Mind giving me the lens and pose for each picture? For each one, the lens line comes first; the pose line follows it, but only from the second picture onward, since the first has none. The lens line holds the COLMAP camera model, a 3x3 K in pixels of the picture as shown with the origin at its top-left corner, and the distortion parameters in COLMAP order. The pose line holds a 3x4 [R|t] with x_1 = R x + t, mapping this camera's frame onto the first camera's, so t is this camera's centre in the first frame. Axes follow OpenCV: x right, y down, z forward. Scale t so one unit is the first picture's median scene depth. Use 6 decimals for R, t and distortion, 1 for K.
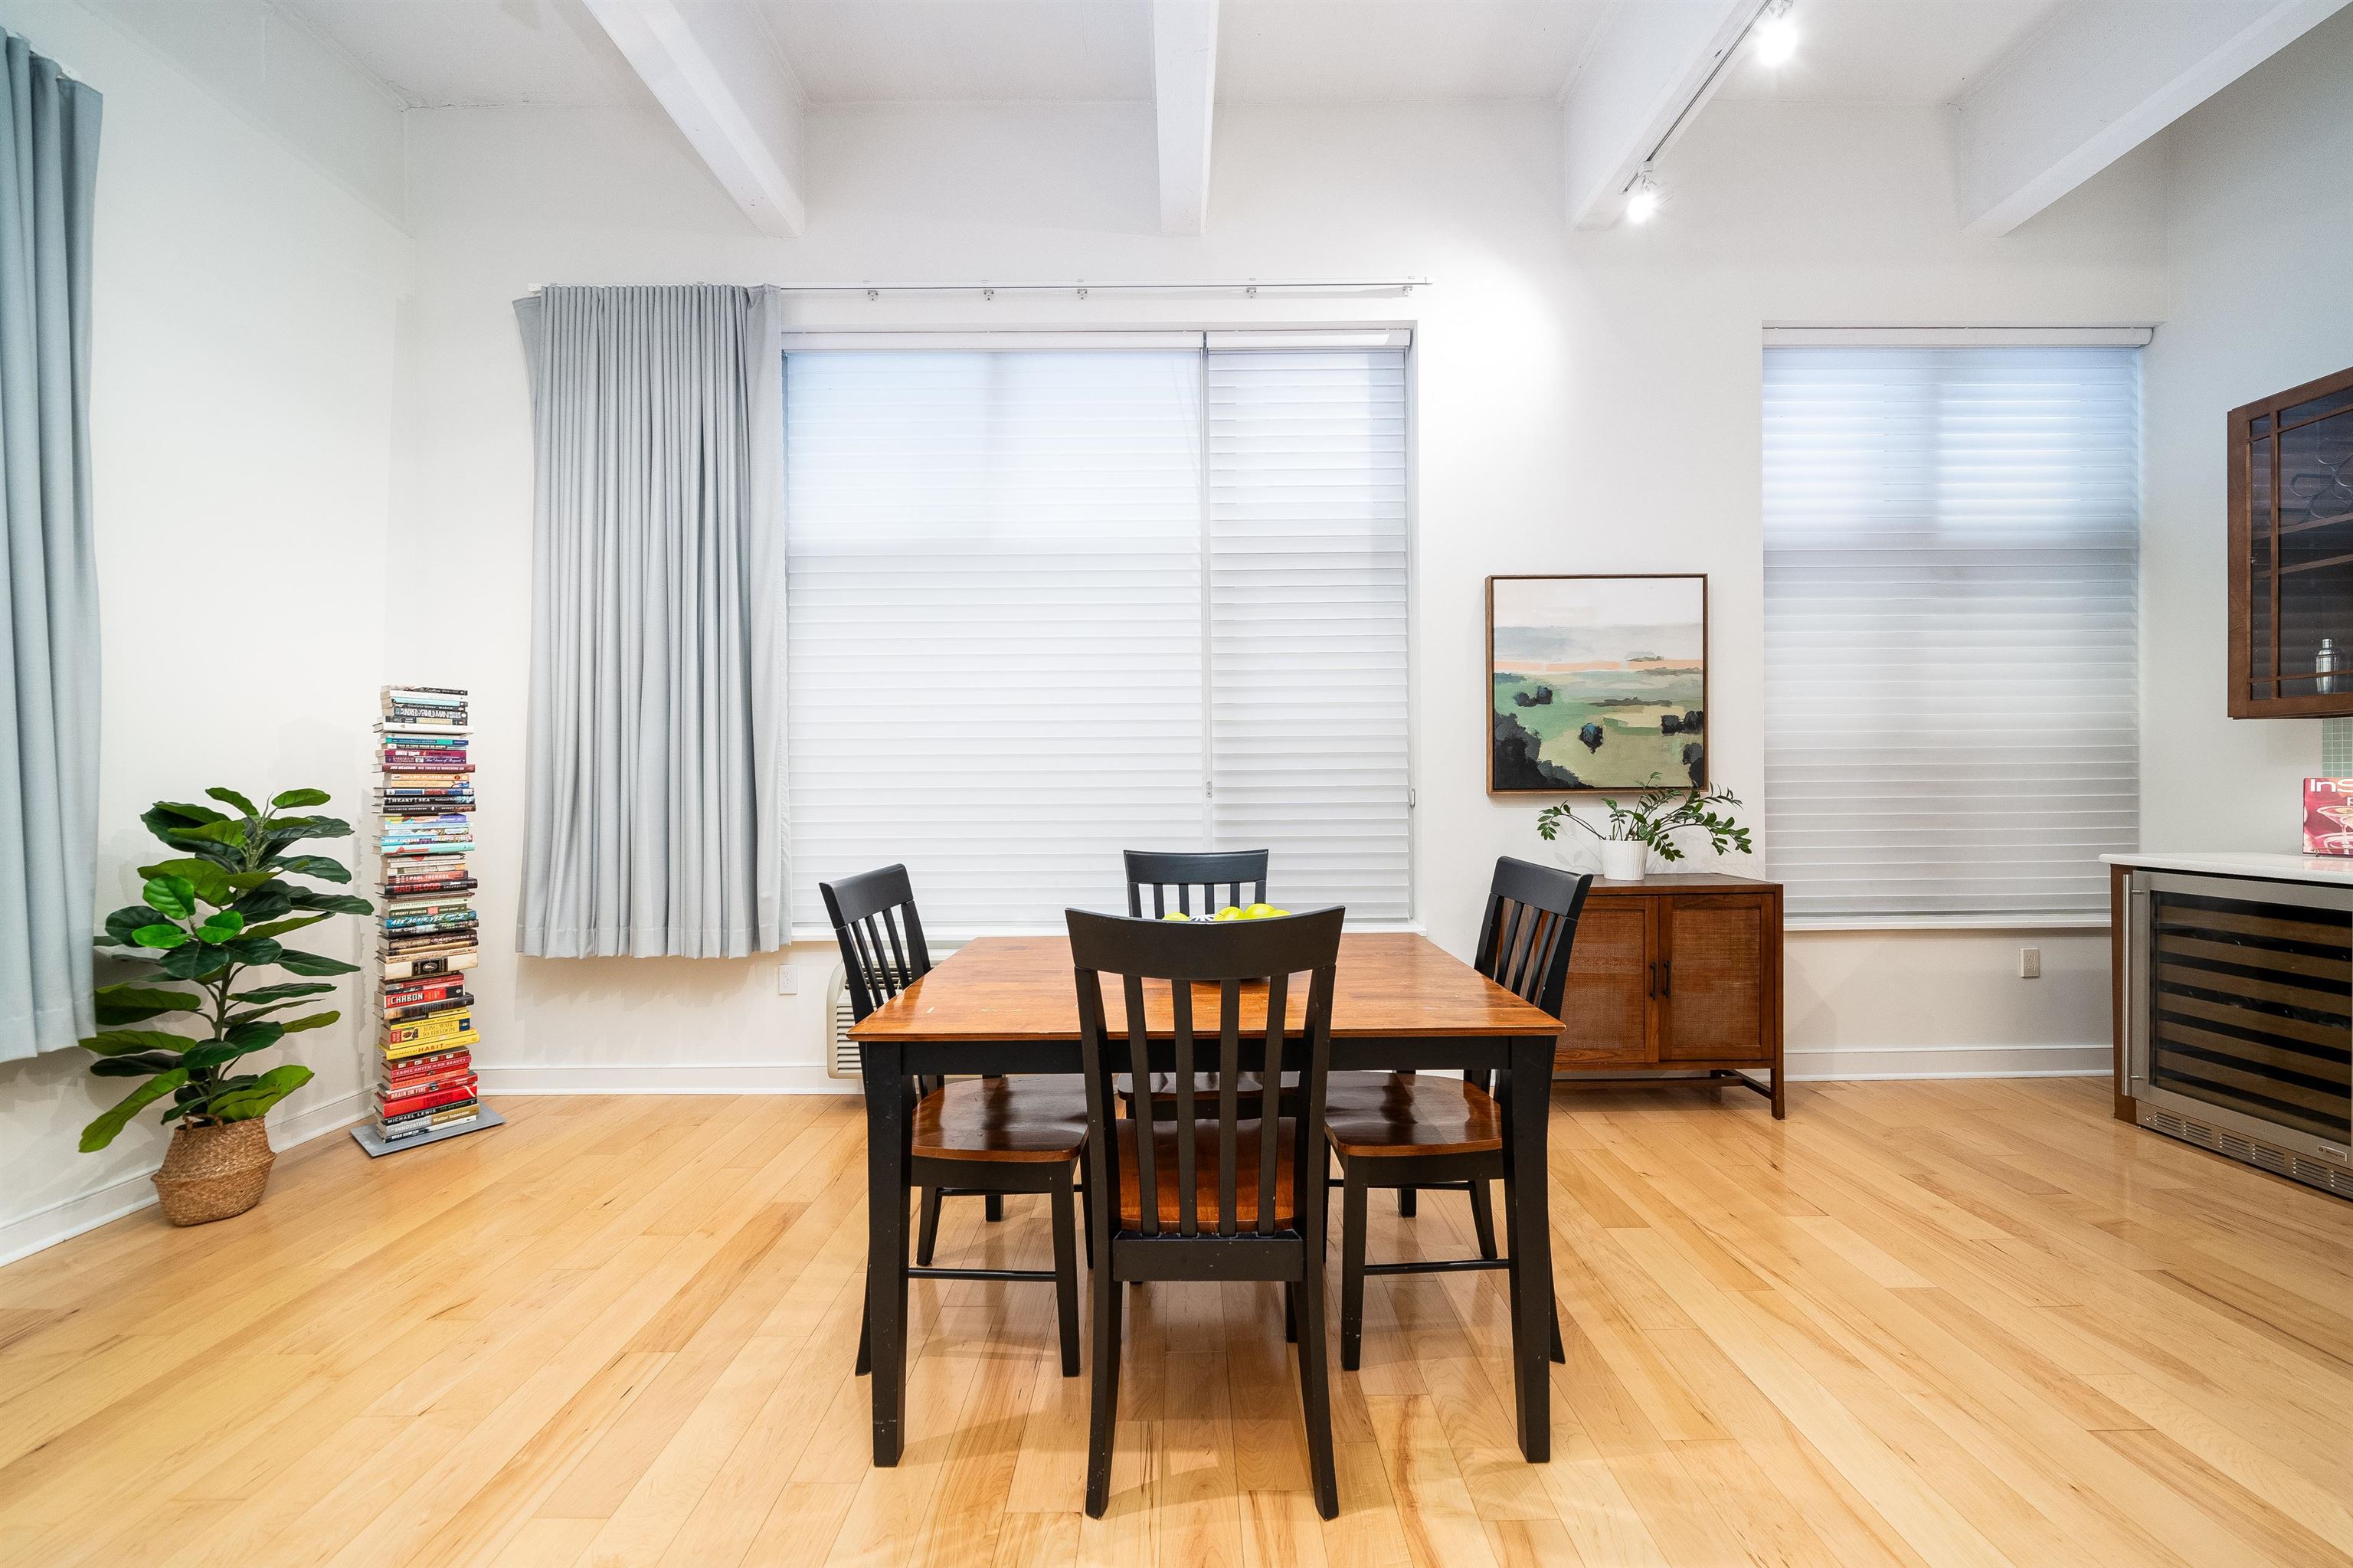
lens RADIAL K [[848.6, 0, 1184.6], [0, 848.6, 783.2], [0, 0, 1]] dist [-0.005573, 0.000253]
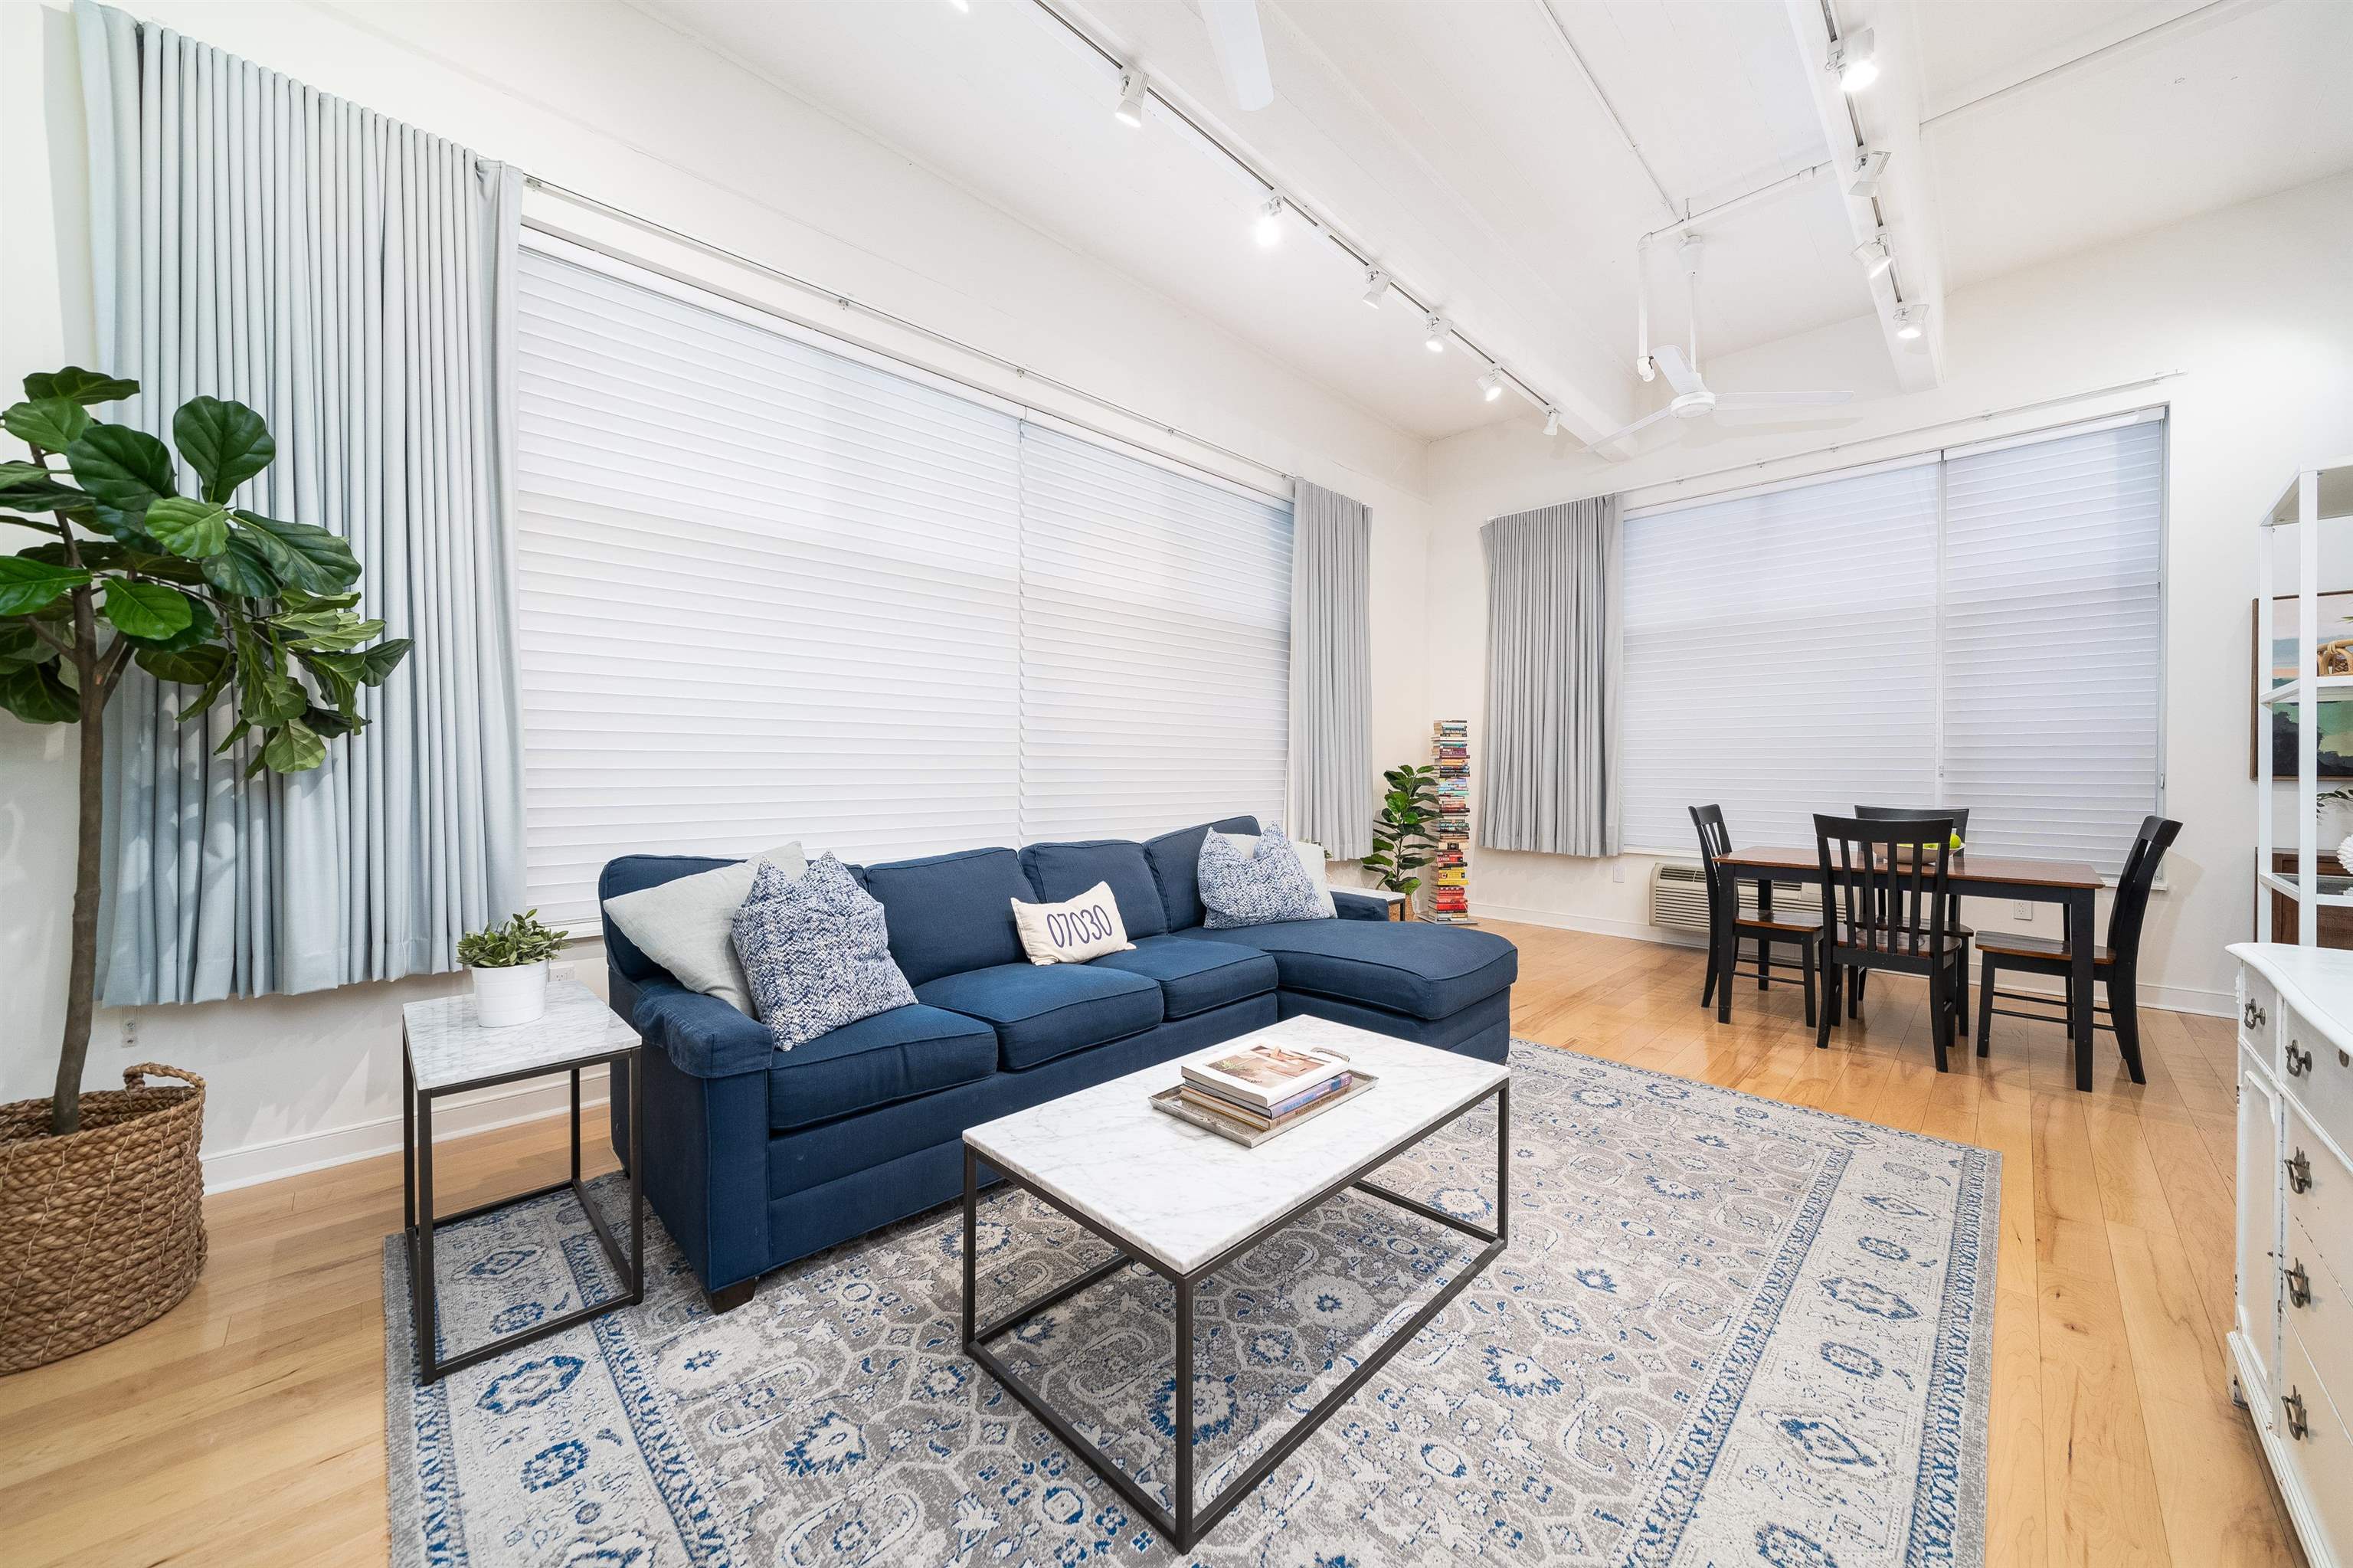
lens RADIAL K [[827.9, 0, 1188.0], [0, 827.9, 778.3], [0, 0, 1]] dist [-0.006621, 0.000392]
pose [[0.700424, 0.020048, -0.713445, 0.134875], [-0.007151, 0.999752, 0.021073, 0.000836], [0.713691, -0.009658, 0.700394, -0.900633]]
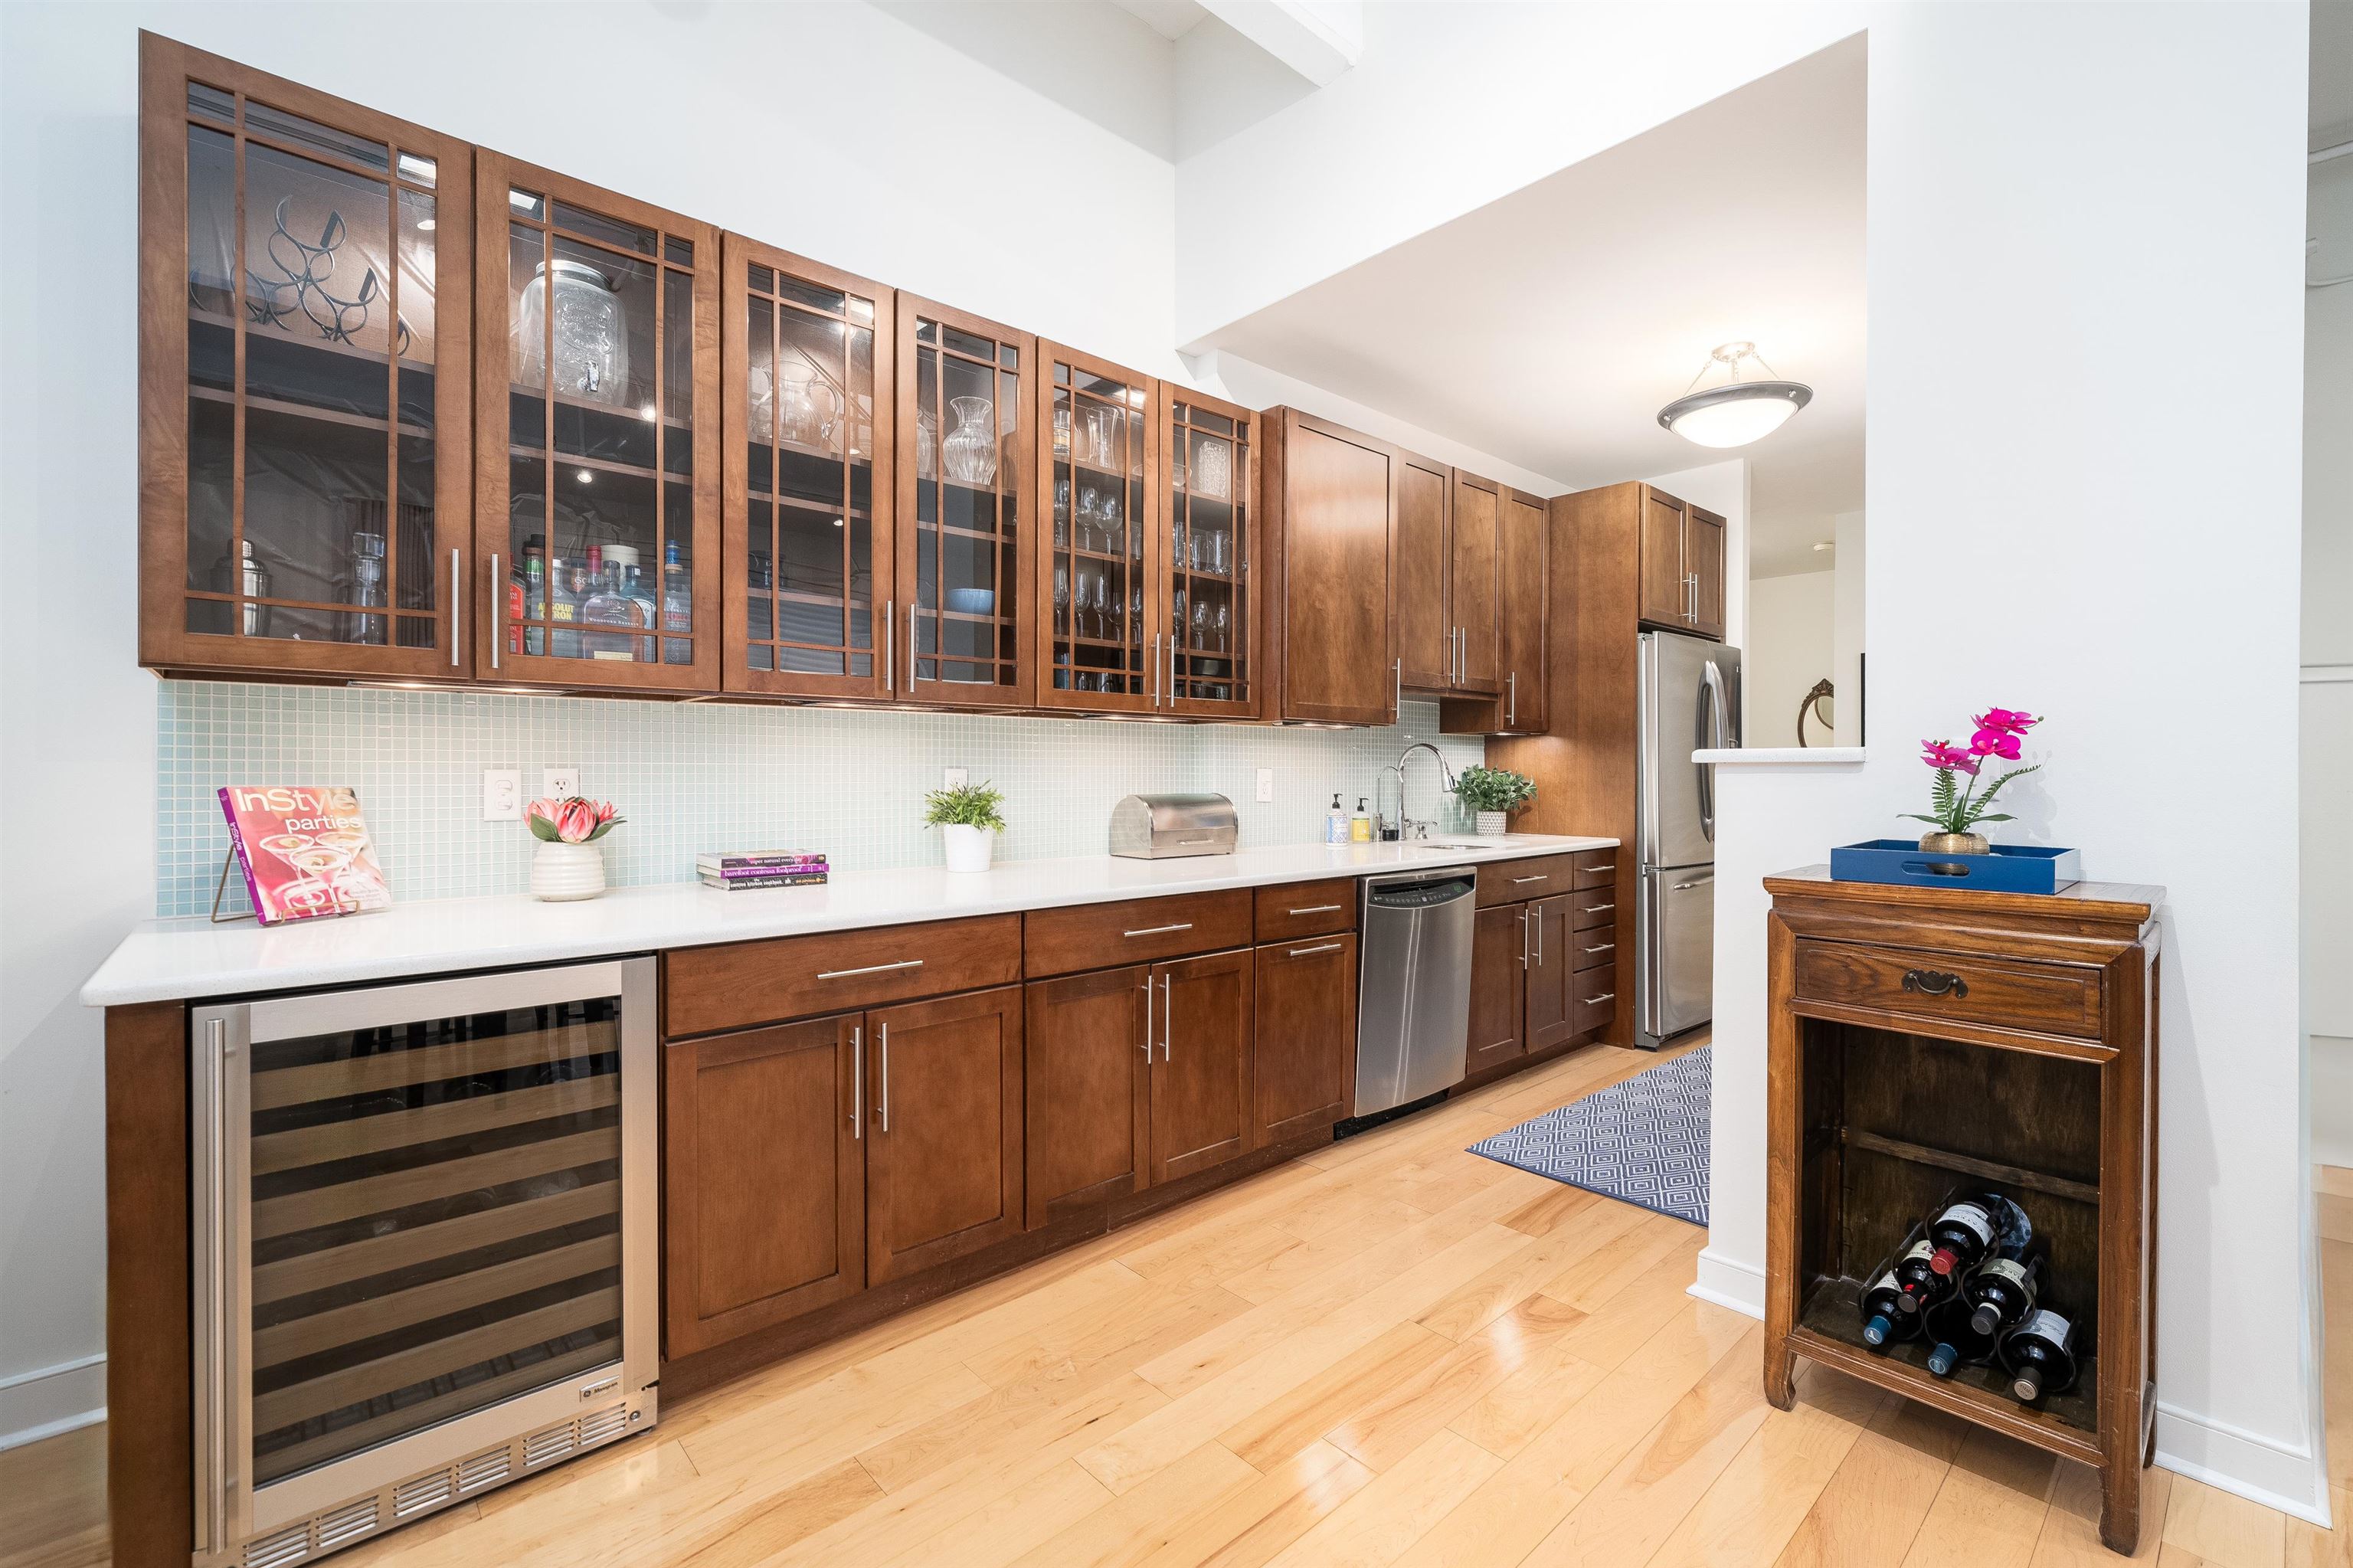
lens RADIAL K [[1019.5, 0, 1171.8], [0, 1019.5, 768.2], [0, 0, 1]] dist [-0.001182, 0.000543]
pose [[-0.670526, 0.010095, 0.741817, 0.370813], [0.004359, 0.999944, -0.009667, -0.008268], [-0.741873, -0.003249, -0.670532, 0.860385]]
